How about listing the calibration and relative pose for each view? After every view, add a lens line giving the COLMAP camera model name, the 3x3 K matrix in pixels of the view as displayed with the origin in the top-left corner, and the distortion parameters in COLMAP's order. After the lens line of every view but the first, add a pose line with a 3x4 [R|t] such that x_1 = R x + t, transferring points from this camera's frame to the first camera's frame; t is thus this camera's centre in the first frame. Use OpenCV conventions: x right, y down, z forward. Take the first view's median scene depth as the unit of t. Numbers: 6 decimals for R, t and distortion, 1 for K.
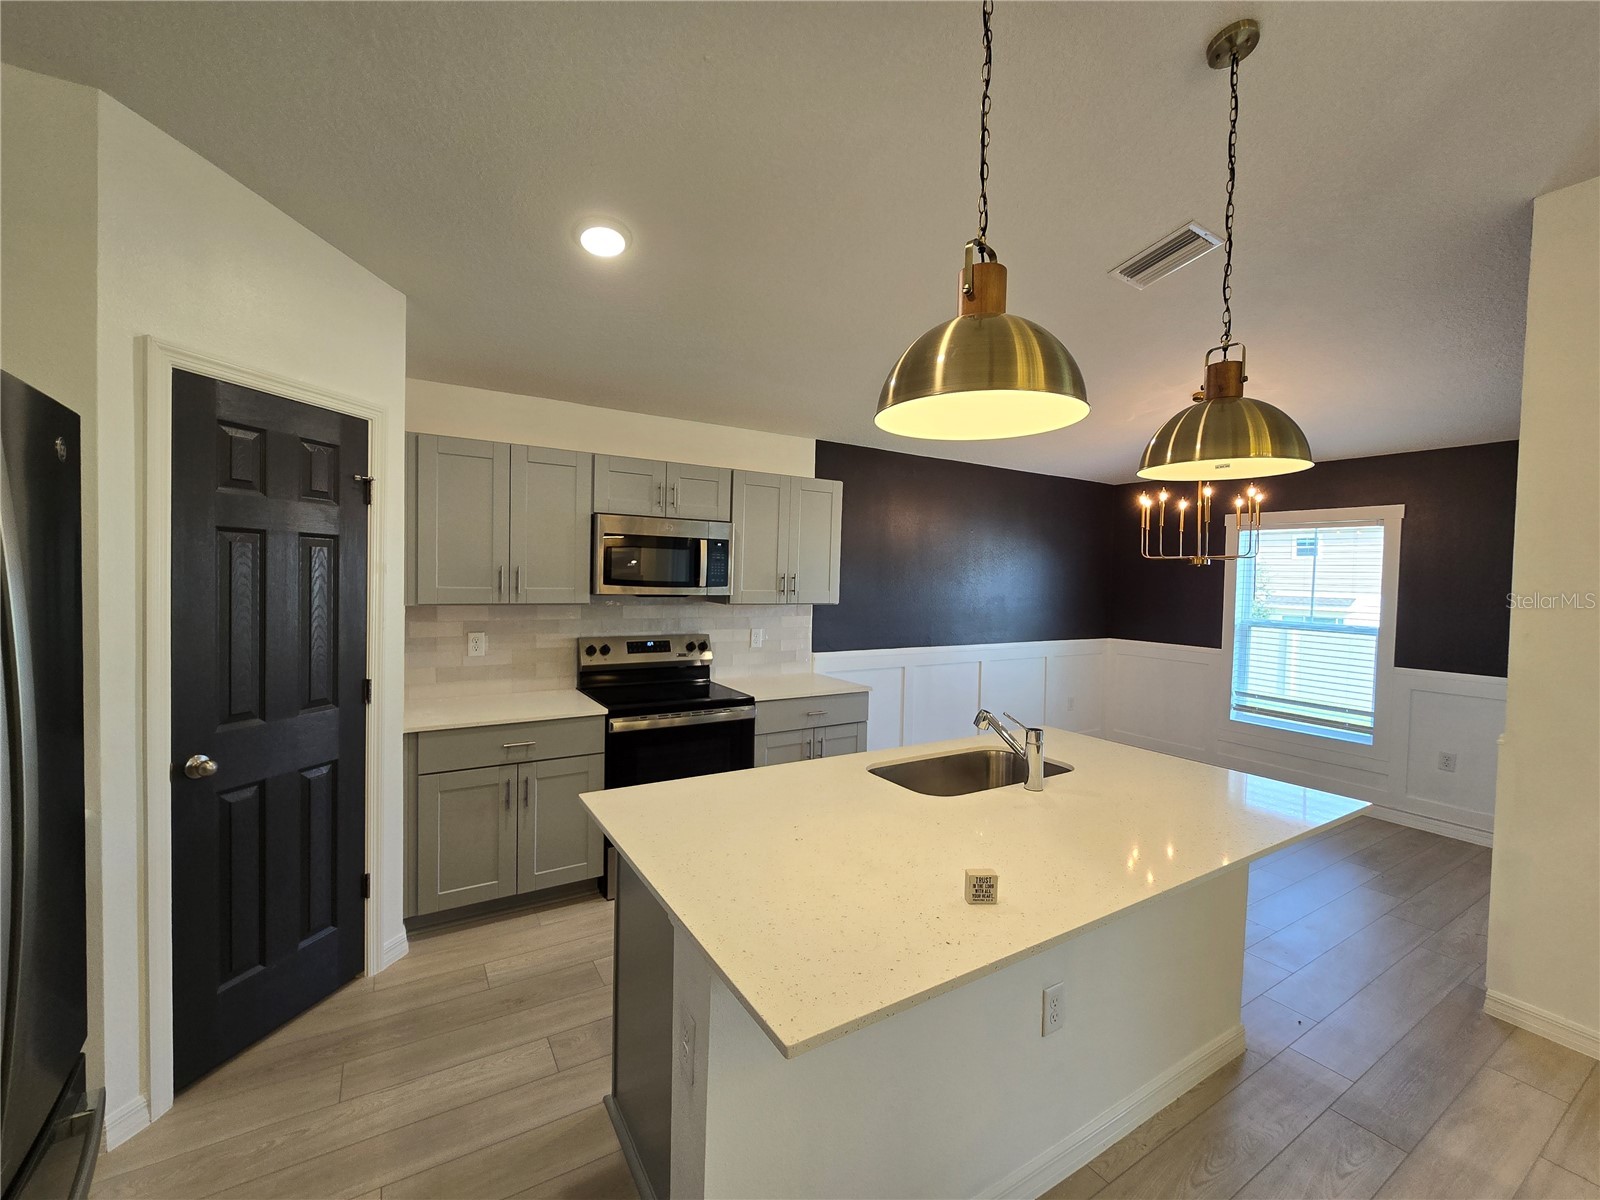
lens RADIAL K [[657.5, 0, 790.8], [0, 657.5, 599.4], [0, 0, 1]] dist [-0.006897, 0.002200]
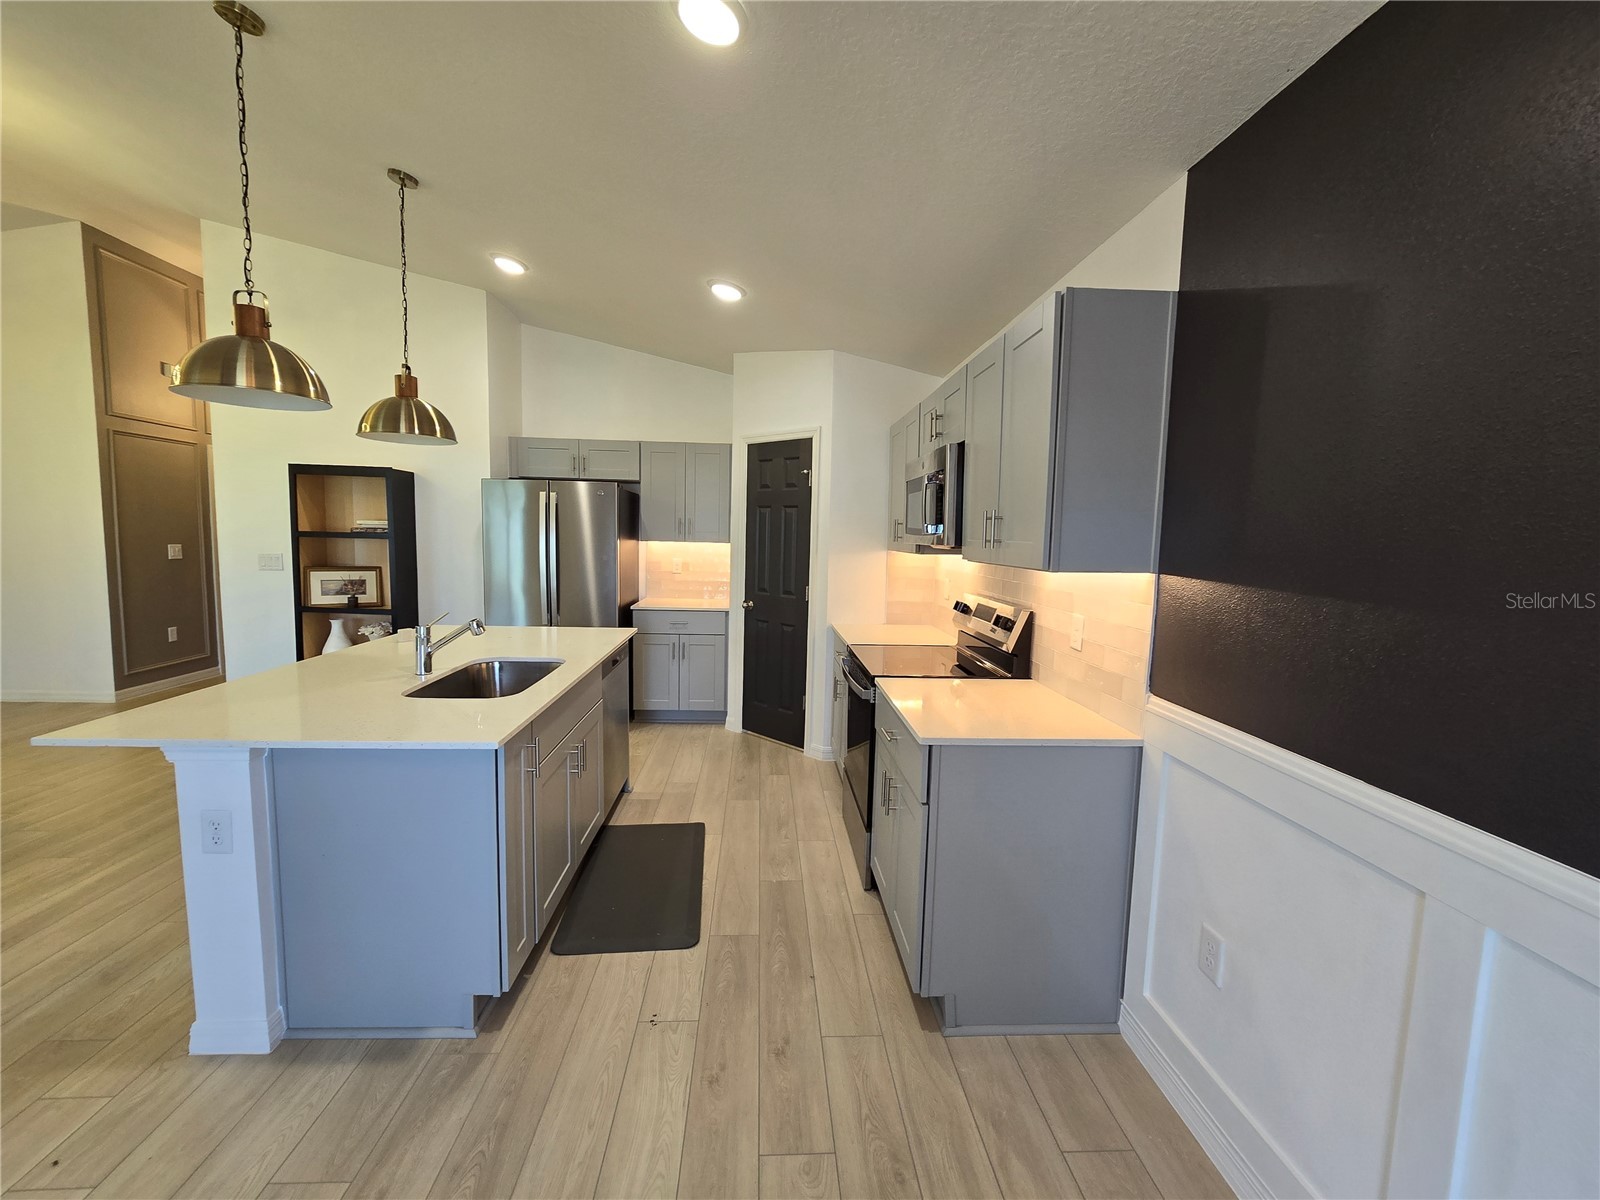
lens RADIAL K [[657.5, 0, 794.9], [0, 657.5, 596.4], [0, 0, 1]] dist [-0.006897, 0.002200]
pose [[-0.474354, 0.051725, -0.878814, 0.636010], [-0.062558, 0.993768, 0.092258, -0.007841], [0.878109, 0.098739, -0.468162, 1.236290]]
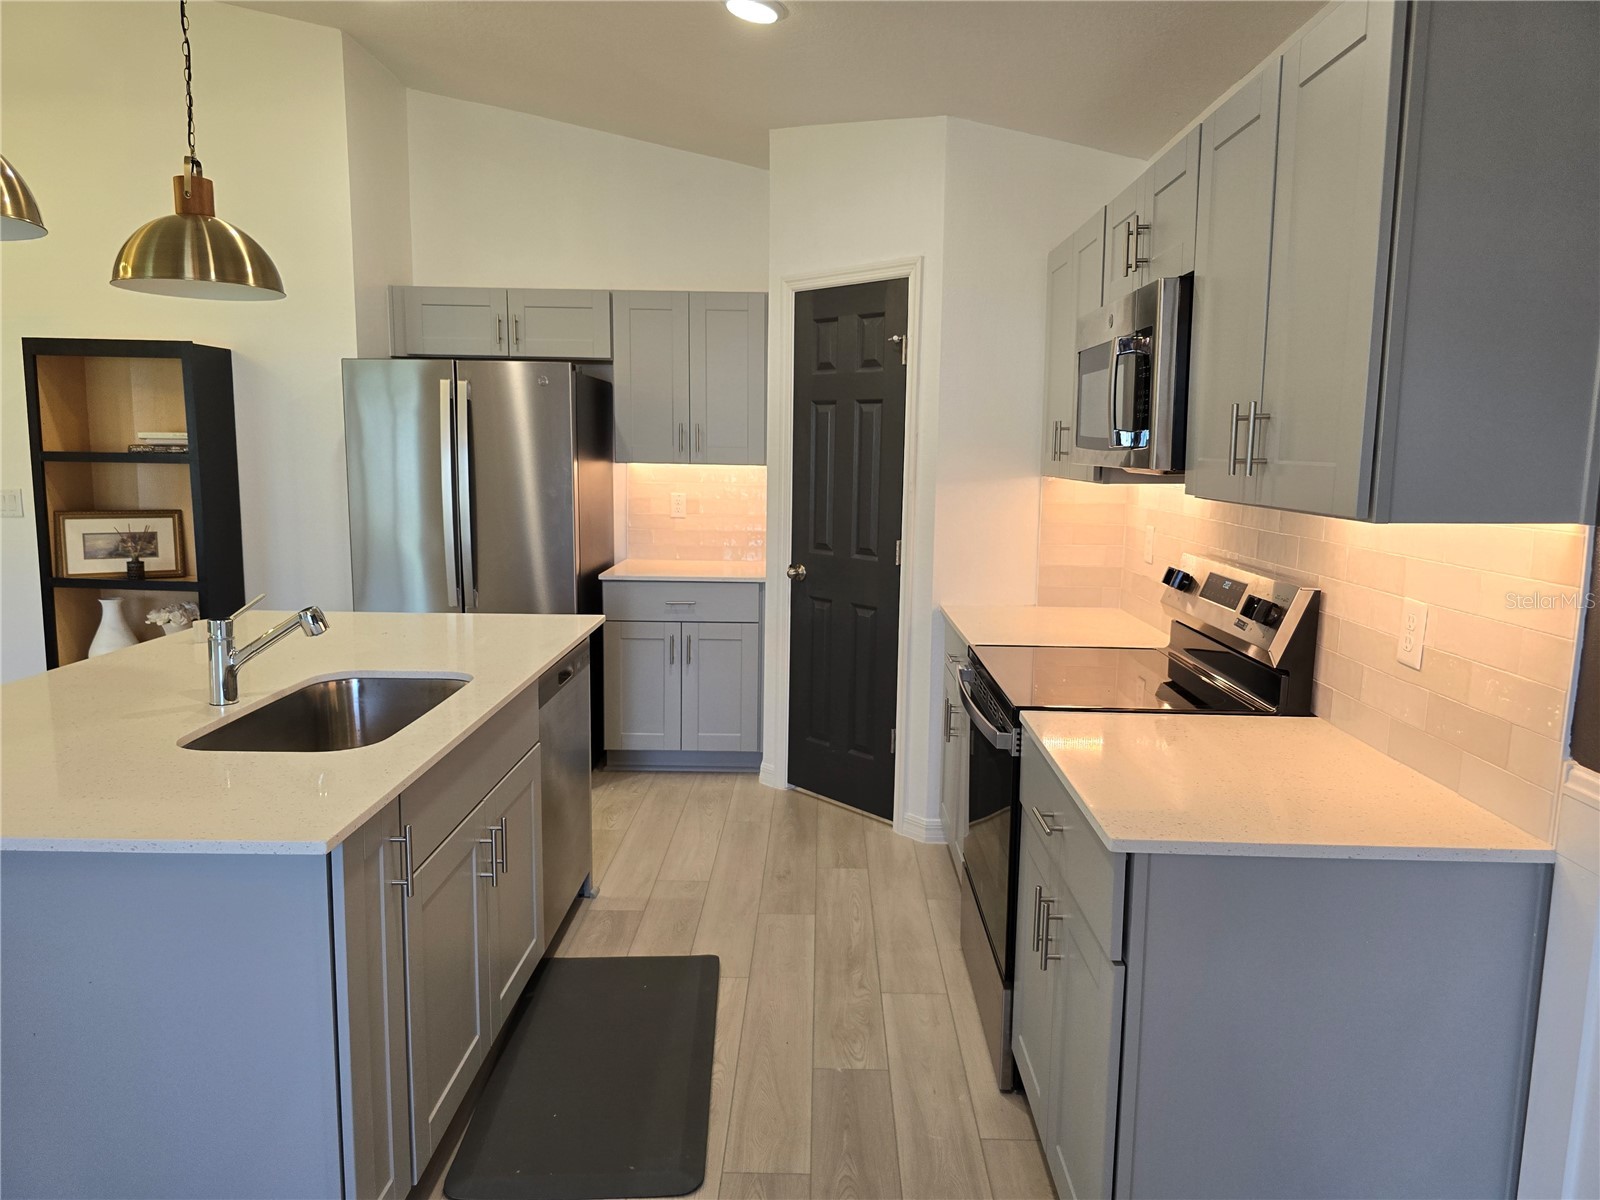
lens RADIAL K [[1079.9, 0, 808.3], [0, 1079.9, 589.6], [0, 0, 1]] dist [0.041388, -0.036159]
pose [[-0.532540, 0.085231, -0.842102, 0.575795], [-0.052095, 0.989730, 0.133117, -0.011748], [0.844800, 0.114760, -0.522631, 1.208886]]
